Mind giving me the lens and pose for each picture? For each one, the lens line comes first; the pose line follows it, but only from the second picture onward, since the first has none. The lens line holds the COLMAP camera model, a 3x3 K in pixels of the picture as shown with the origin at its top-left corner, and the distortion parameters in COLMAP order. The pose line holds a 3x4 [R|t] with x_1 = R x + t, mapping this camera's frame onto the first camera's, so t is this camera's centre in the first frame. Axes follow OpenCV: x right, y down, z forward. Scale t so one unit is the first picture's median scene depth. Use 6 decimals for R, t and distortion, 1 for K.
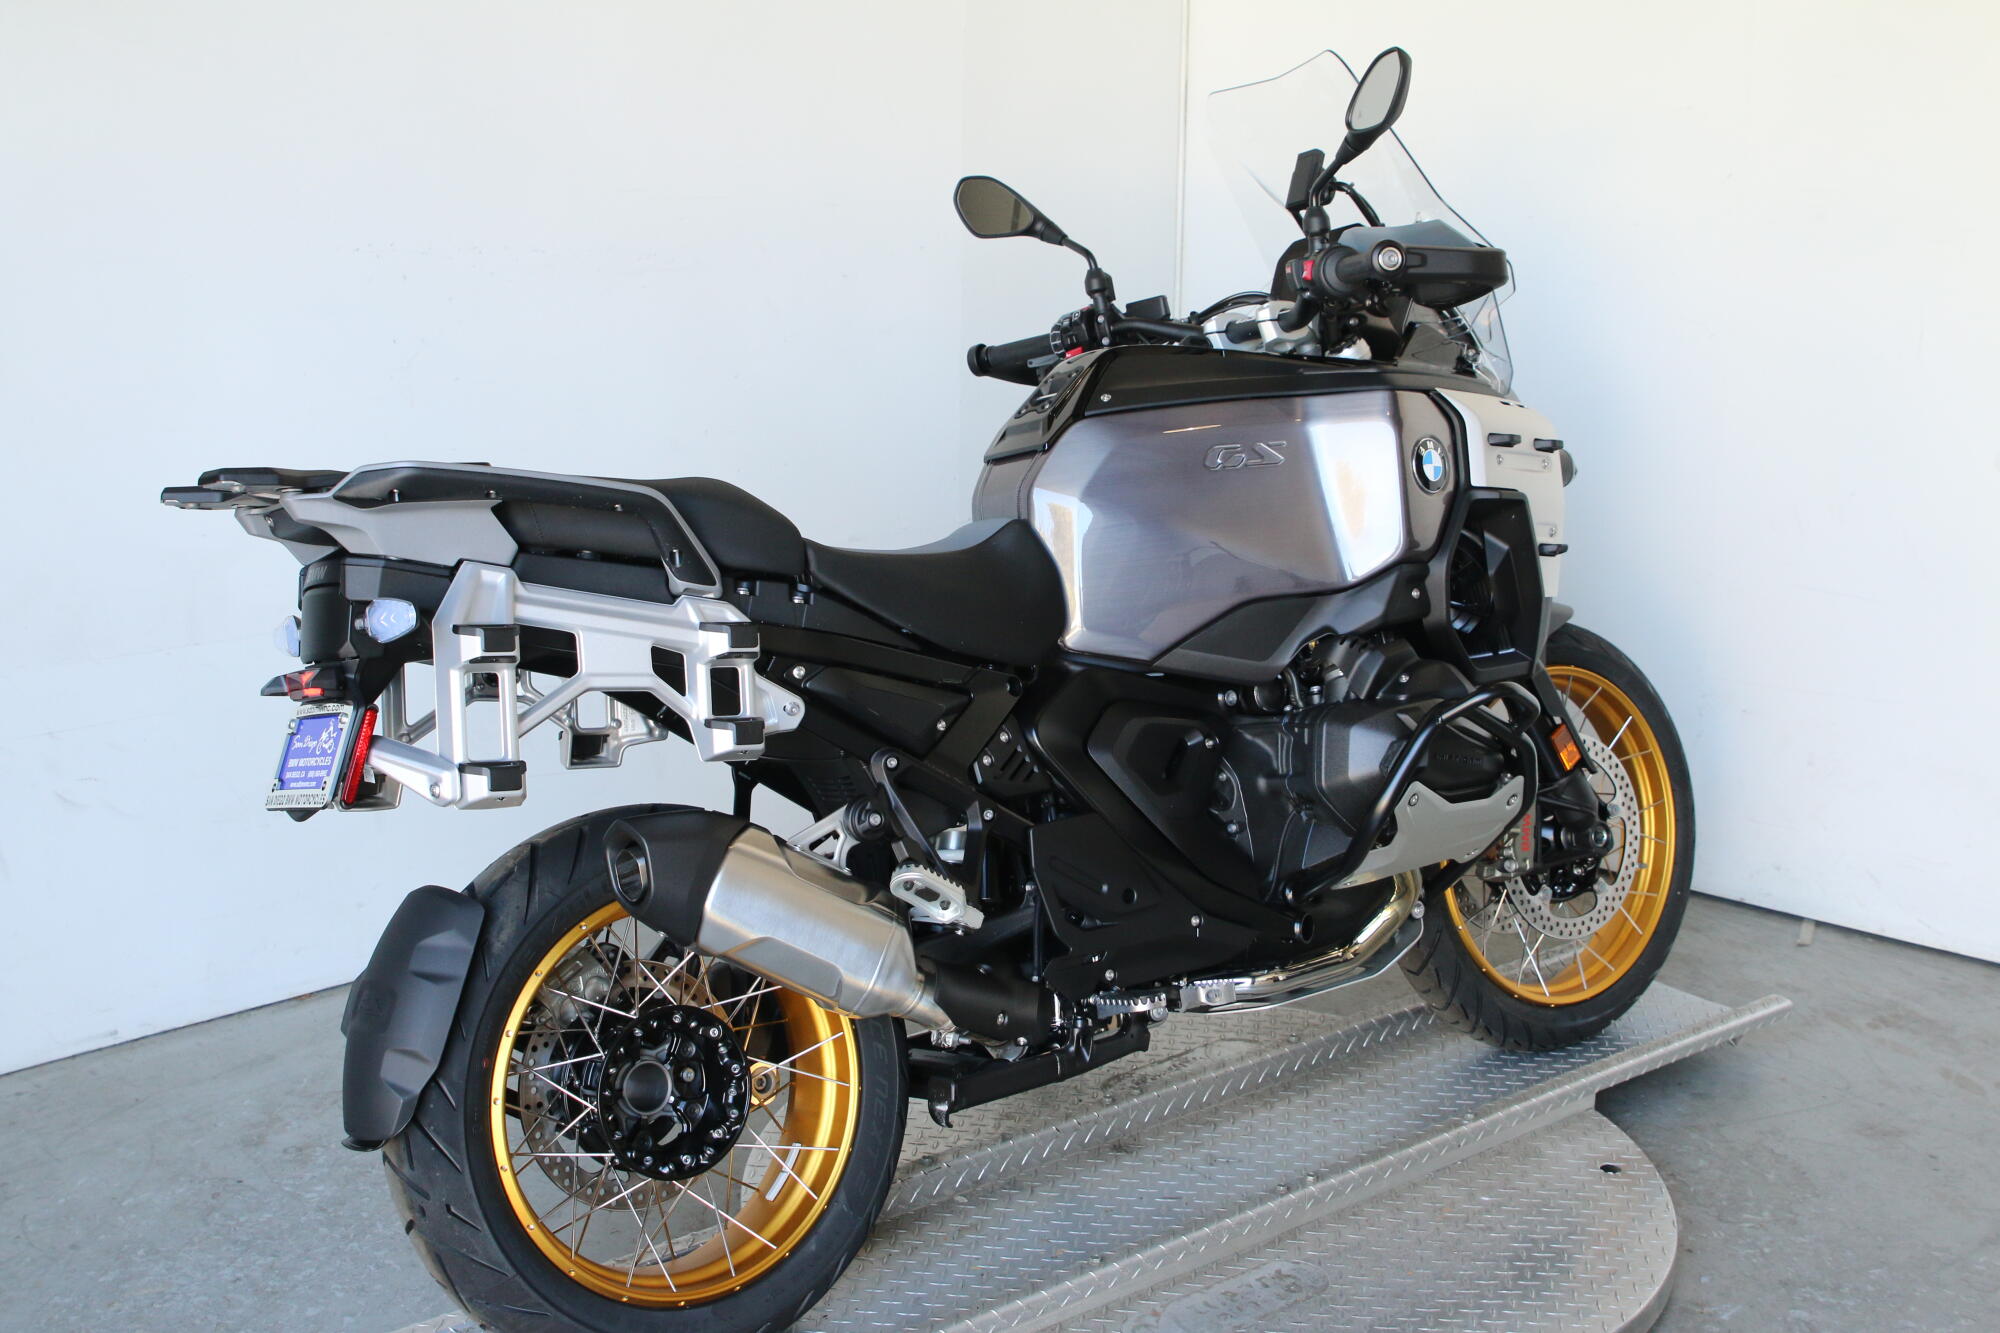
lens RADIAL K [[2354.7, 0, 994.3], [0, 2354.7, 637.6], [0, 0, 1]] dist [-0.117649, 0.103517]
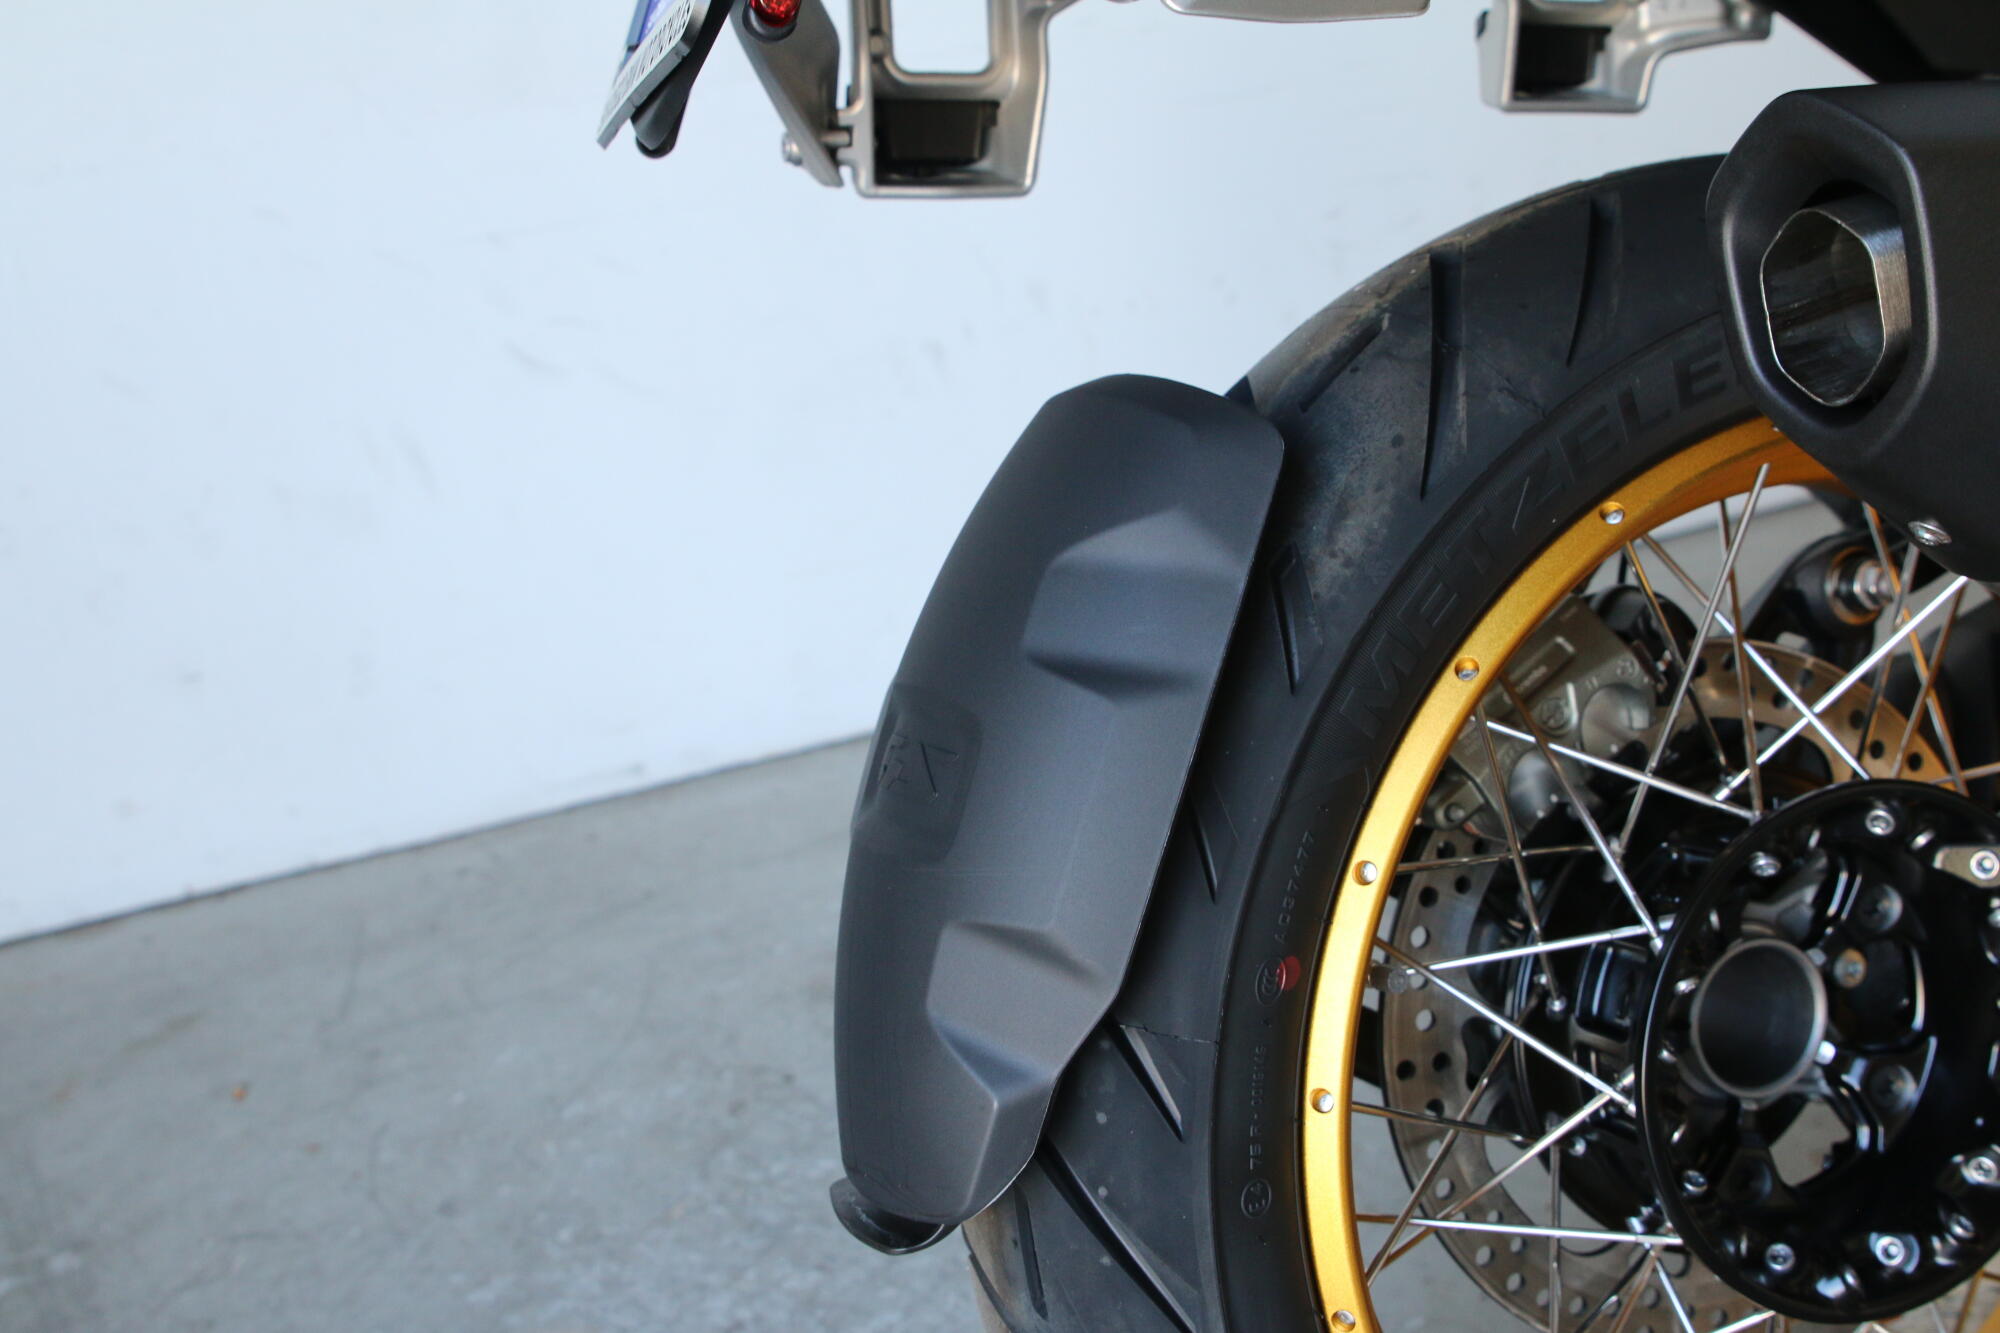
lens RADIAL K [[2295.3, 0, 1001.3], [0, 2295.3, 634.4], [0, 0, 1]] dist [-0.137446, 0.111752]
pose [[0.946713, 0.018009, -0.321573, -0.133122], [0.020502, 0.993041, 0.115973, 0.088278], [0.321424, -0.116386, 0.939756, 0.600513]]
